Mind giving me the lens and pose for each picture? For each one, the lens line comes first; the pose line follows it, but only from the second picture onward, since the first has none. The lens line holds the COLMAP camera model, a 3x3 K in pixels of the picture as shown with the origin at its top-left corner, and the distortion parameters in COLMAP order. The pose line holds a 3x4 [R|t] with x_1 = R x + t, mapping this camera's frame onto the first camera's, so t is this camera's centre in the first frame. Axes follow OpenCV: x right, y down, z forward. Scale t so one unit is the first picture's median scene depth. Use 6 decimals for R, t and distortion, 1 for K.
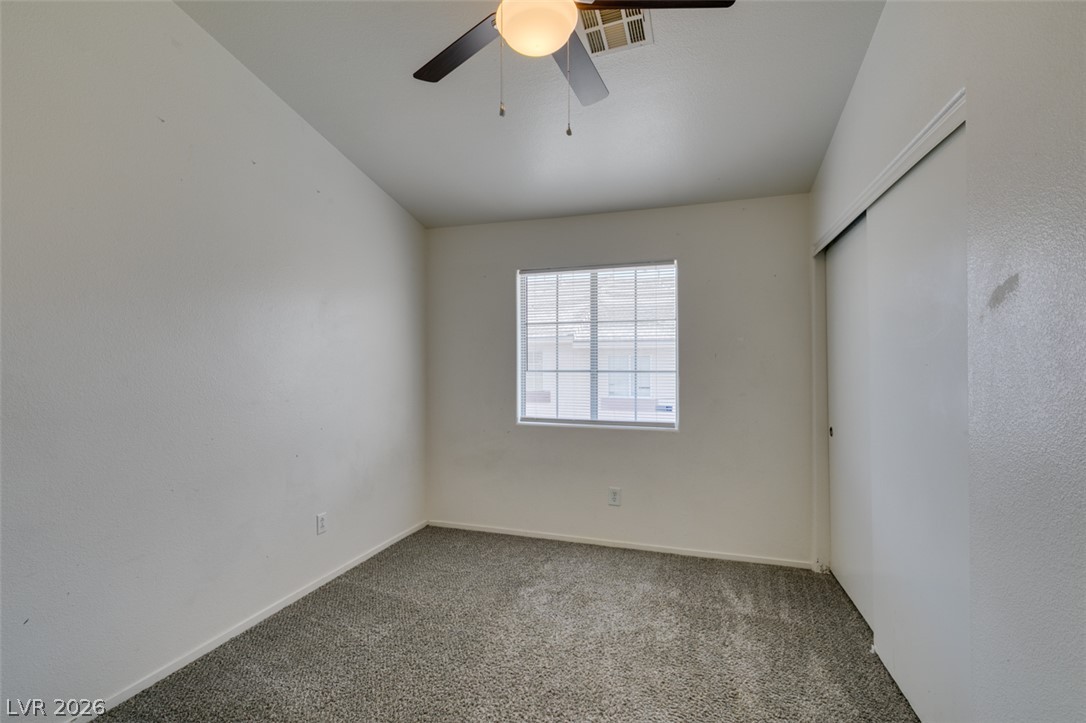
lens RADIAL K [[482.9, 0, 542.6], [0, 482.9, 361.9], [0, 0, 1]] dist [-0.005424, 0.001126]
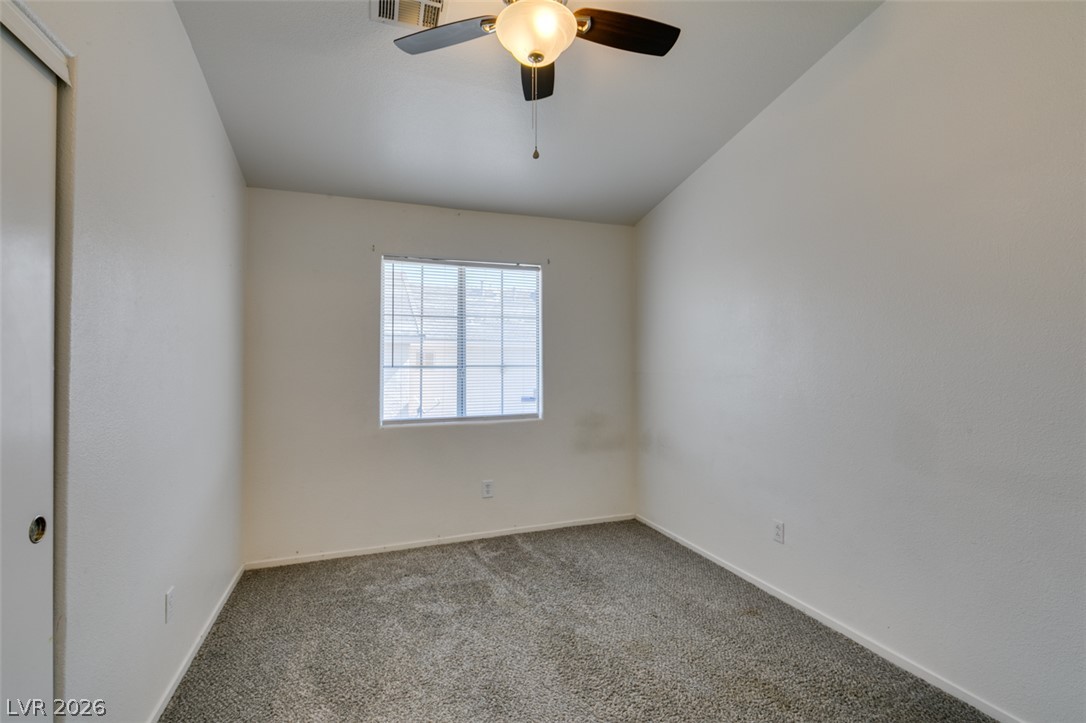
lens RADIAL K [[482.9, 0, 544.6], [0, 482.9, 356.2], [0, 0, 1]] dist [-0.005424, 0.001126]
pose [[0.786173, -0.002989, 0.617999, -0.373011], [0.002763, 0.999995, 0.001322, -0.004278], [-0.618000, 0.000668, 0.786178, 0.112927]]
